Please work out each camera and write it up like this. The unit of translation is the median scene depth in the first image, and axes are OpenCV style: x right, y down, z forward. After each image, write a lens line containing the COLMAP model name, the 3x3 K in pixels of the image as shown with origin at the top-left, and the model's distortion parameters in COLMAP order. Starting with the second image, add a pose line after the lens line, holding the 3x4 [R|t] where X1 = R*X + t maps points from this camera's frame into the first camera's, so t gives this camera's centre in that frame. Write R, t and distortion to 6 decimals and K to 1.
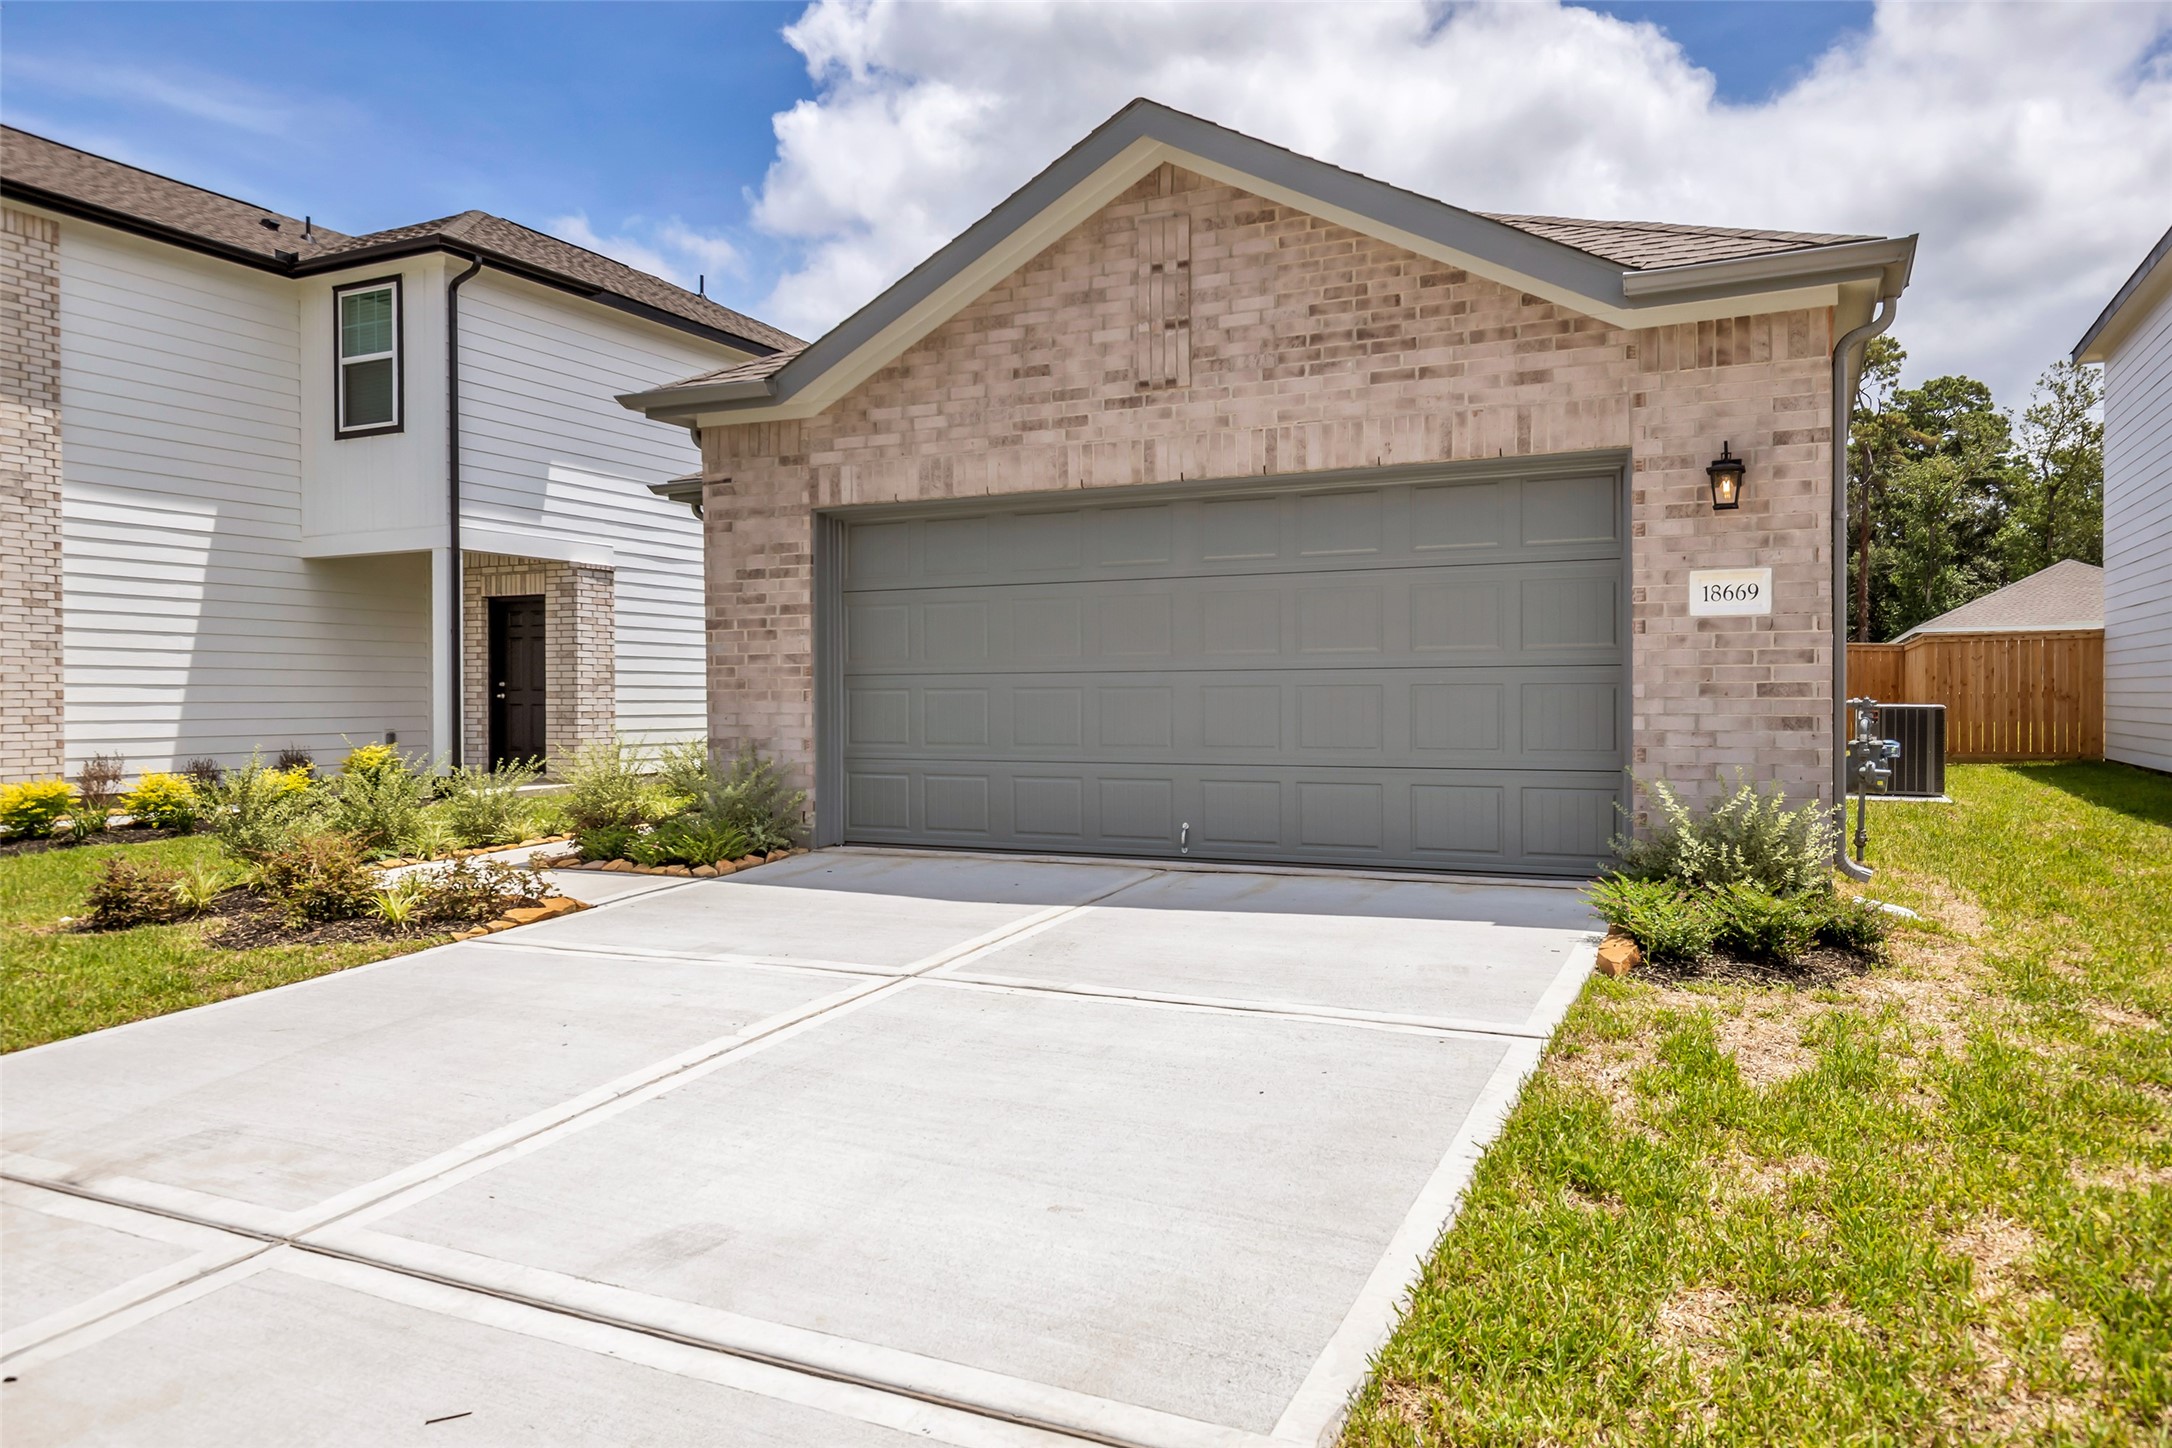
lens RADIAL K [[1469.8, 0, 1075.6], [0, 1469.8, 700.1], [0, 0, 1]] dist [0.006779, 0.000018]
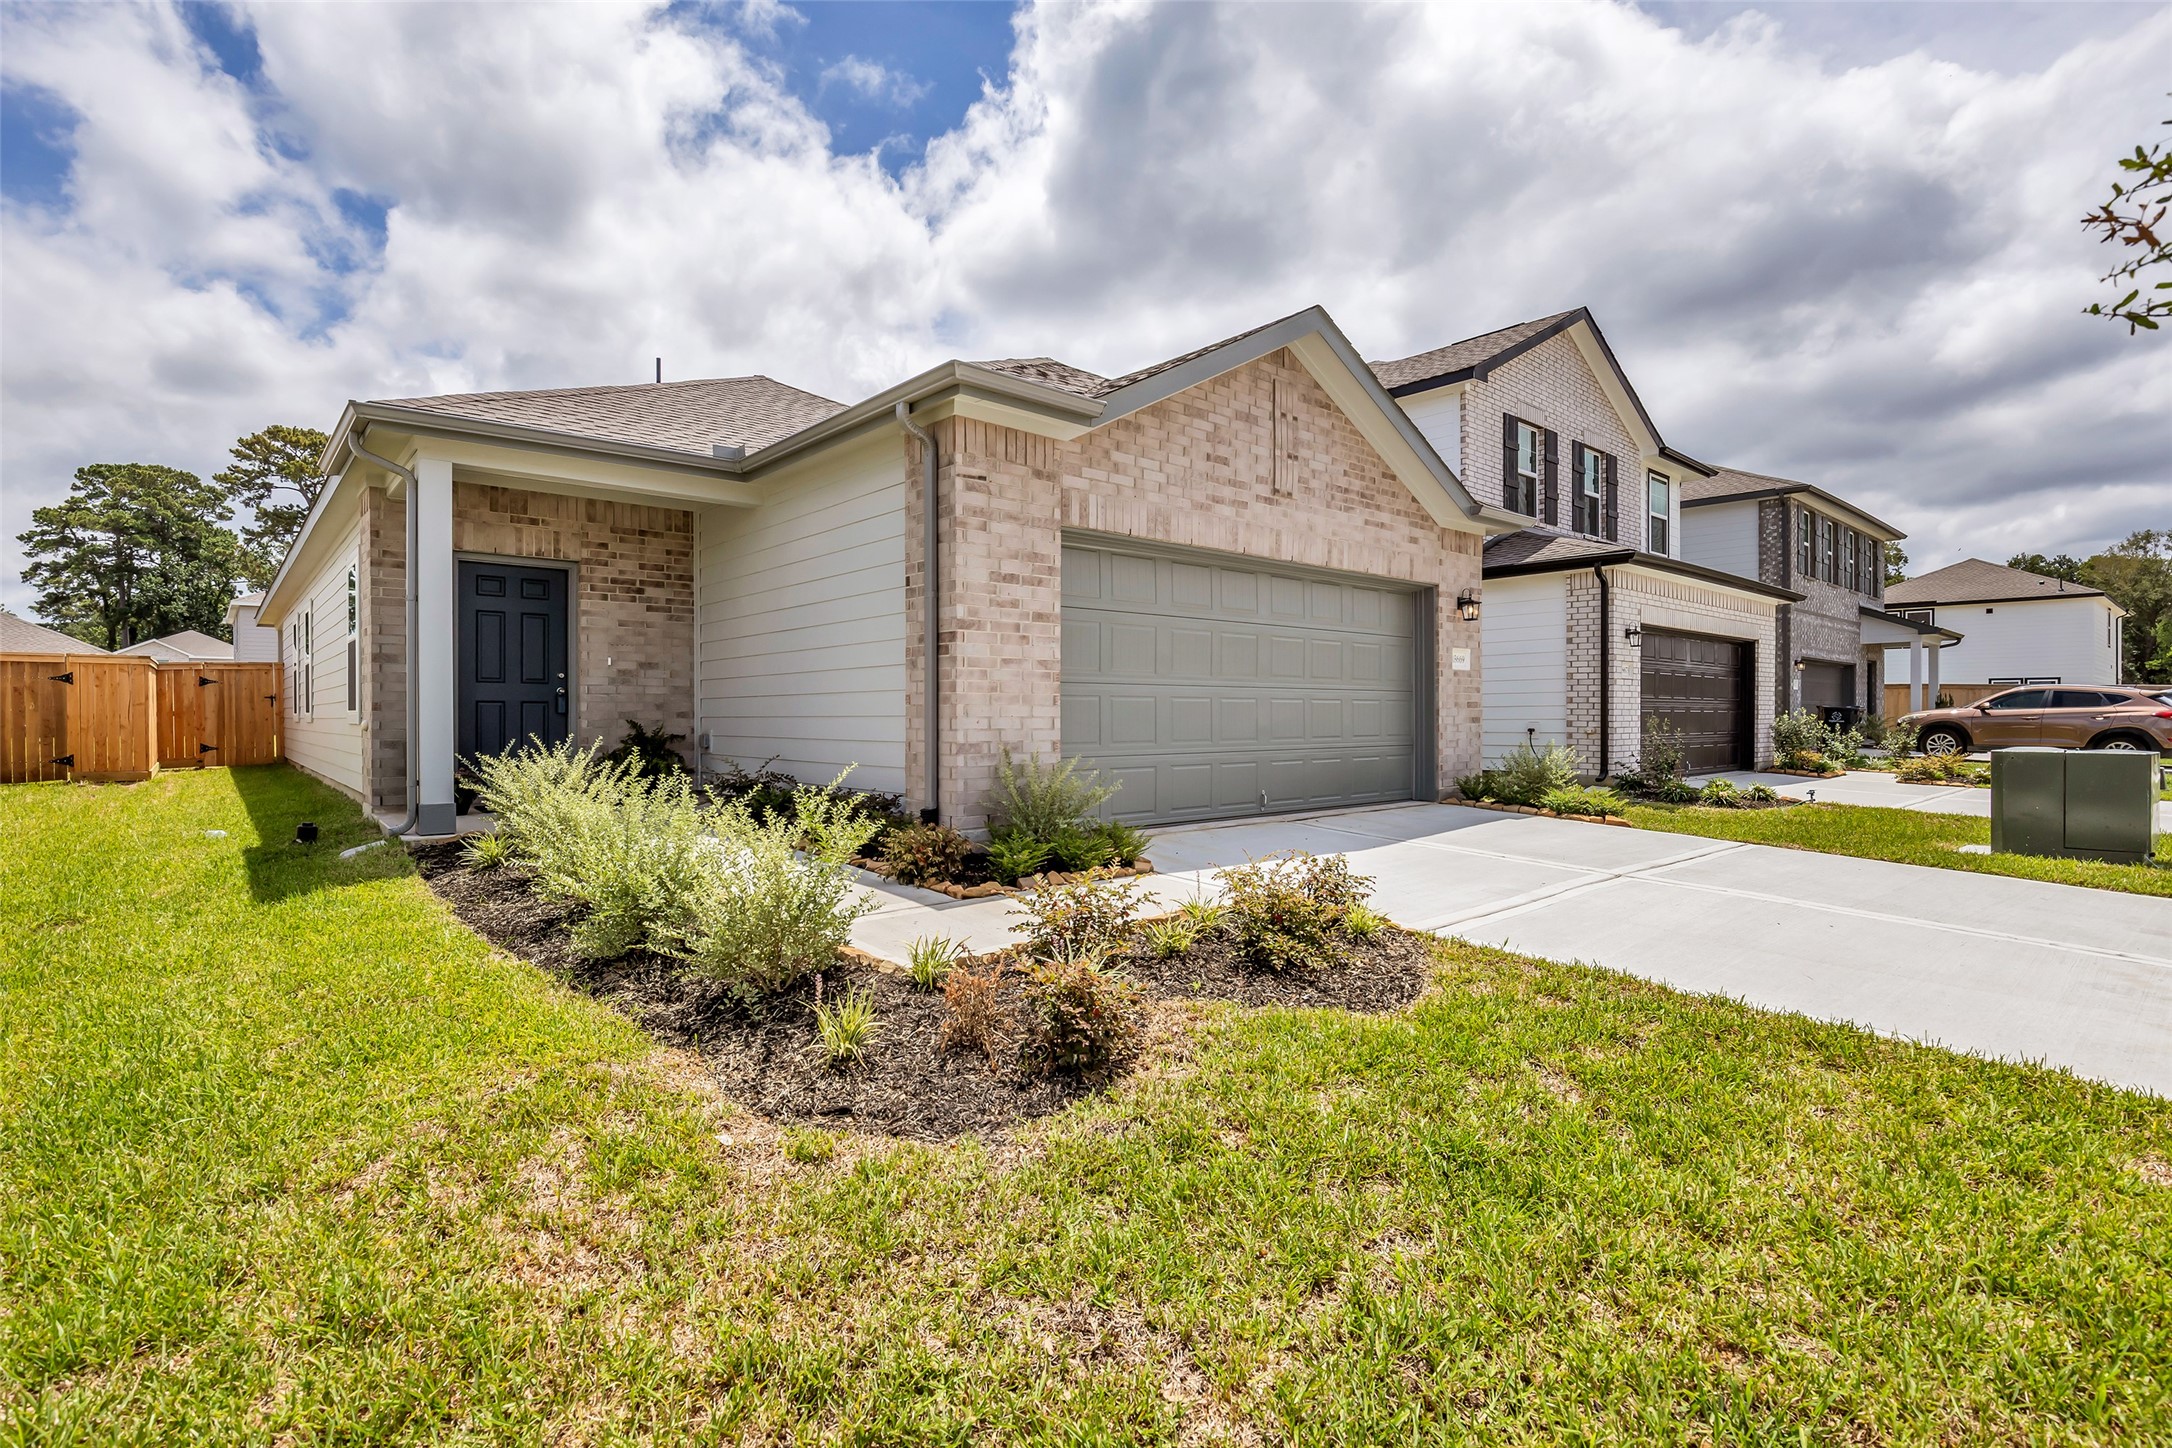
lens RADIAL K [[1035.0, 0, 1086.0], [0, 1035.0, 724.0], [0, 0, 1]] dist [-0.024003, -0.000216]
pose [[0.387145, -0.003495, 0.922012, -0.953652], [0.001179, 0.999994, 0.003296, 0.013035], [-0.922018, -0.000189, 0.387147, 0.760219]]
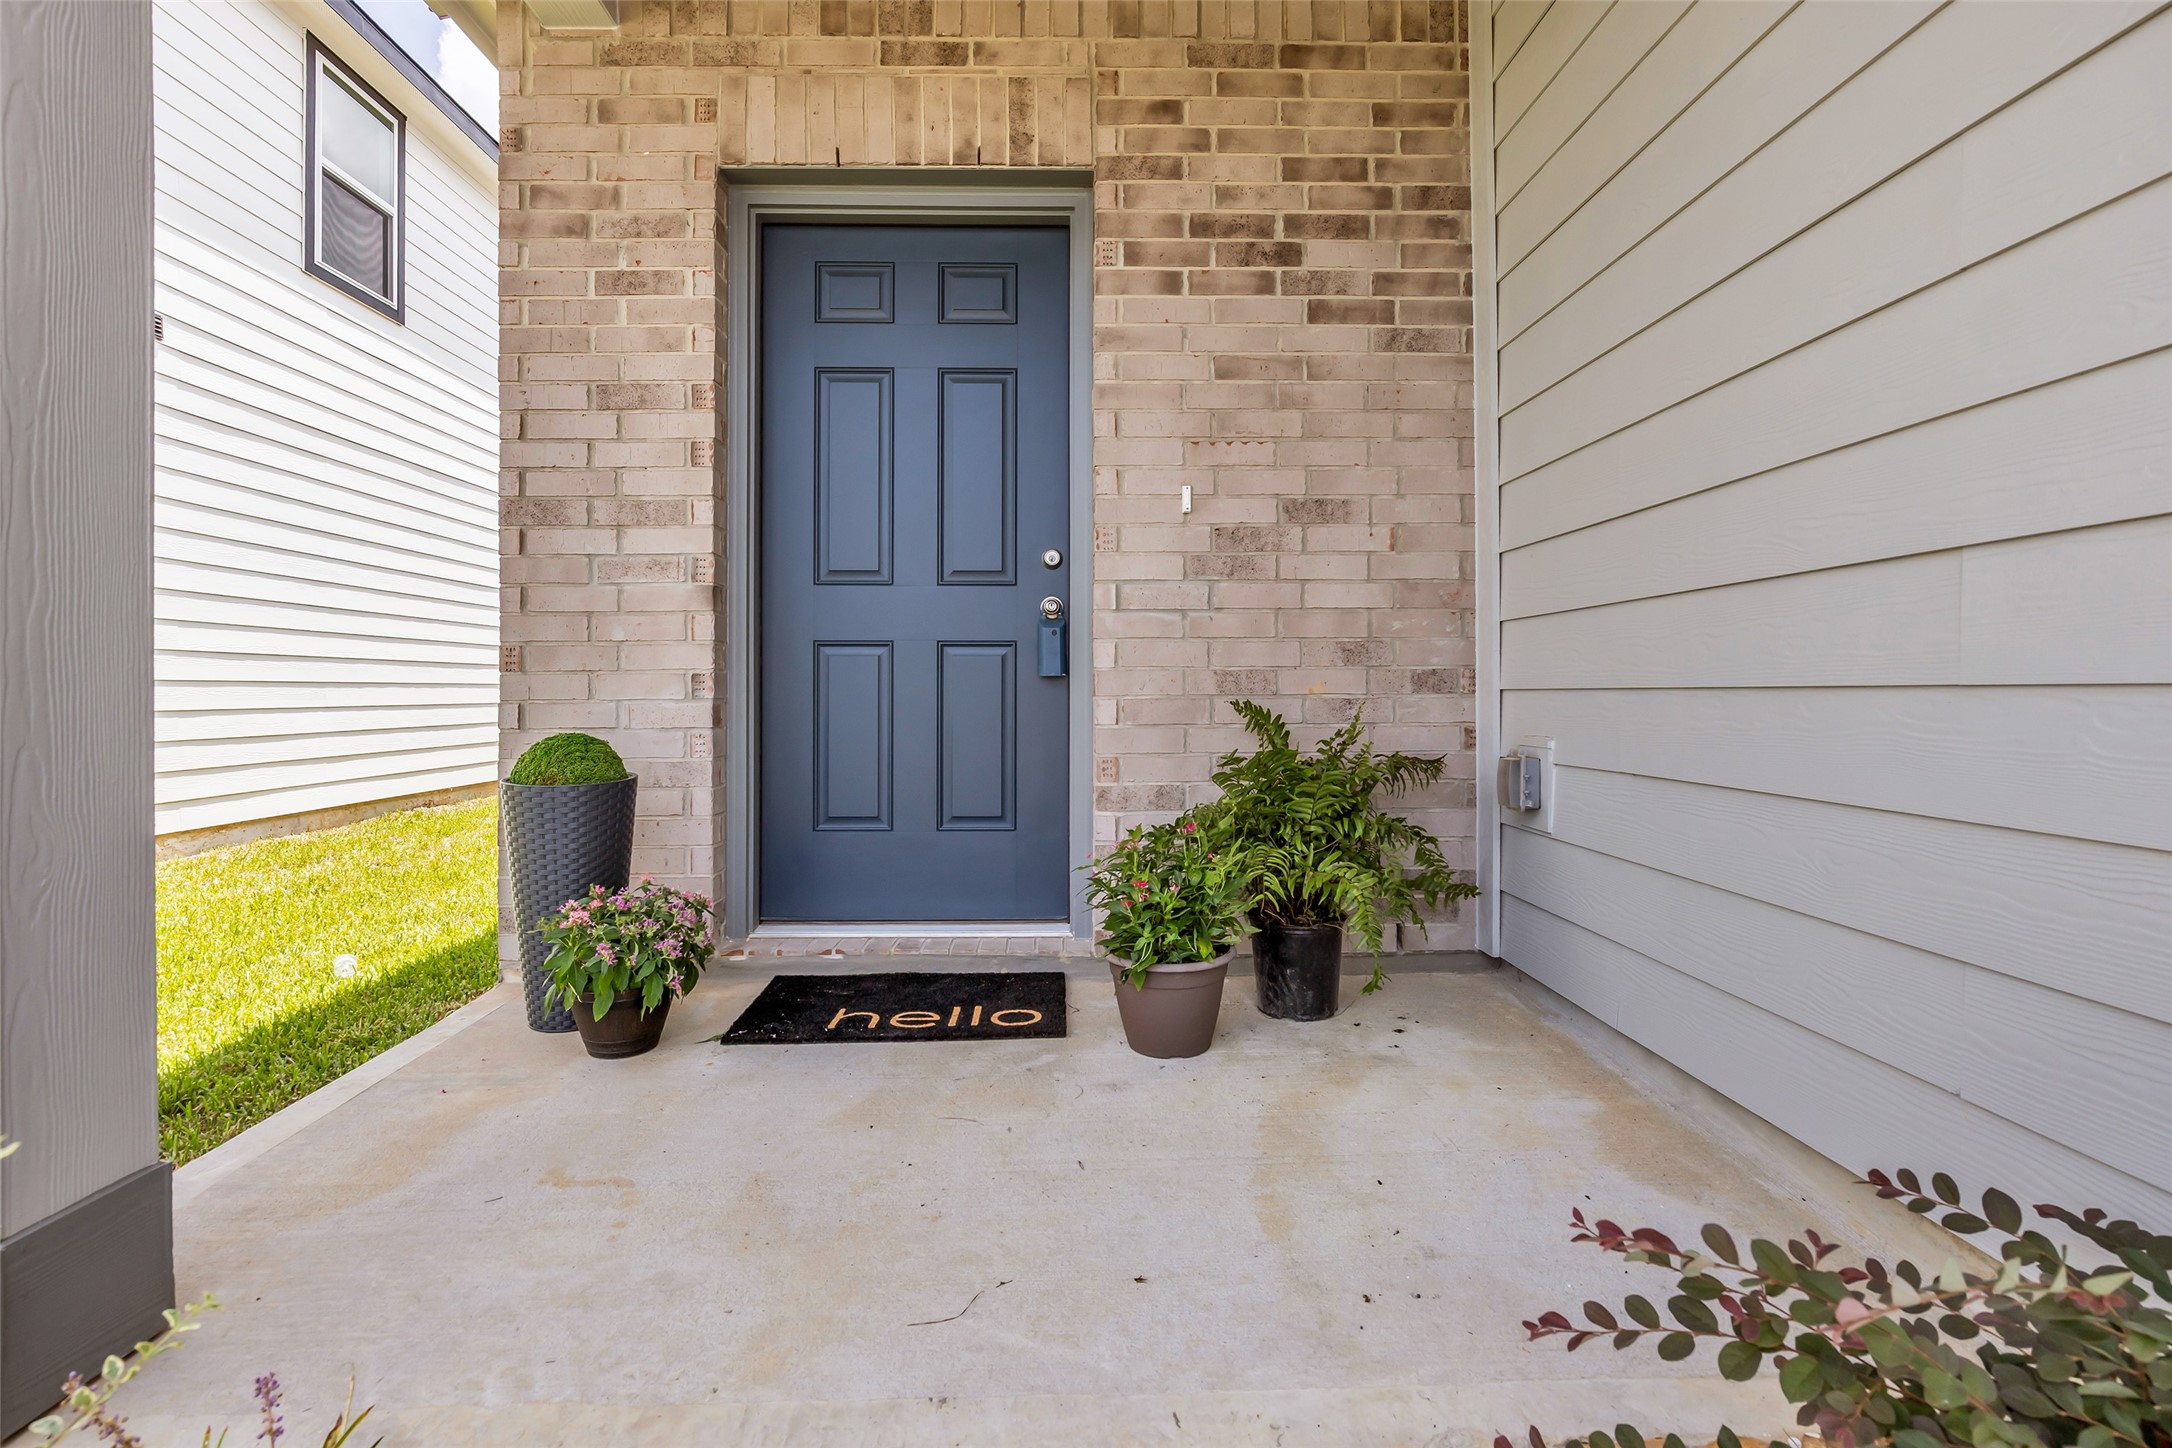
lens RADIAL K [[1000.5, 0, 1086.8], [0, 1000.5, 698.1], [0, 0, 1]] dist [-0.013935, 0.000285]
pose [[0.887660, 0.001806, 0.460495, -0.297592], [0.000699, 0.999986, -0.005267, 0.012812], [-0.460498, 0.004997, 0.887647, 1.402774]]
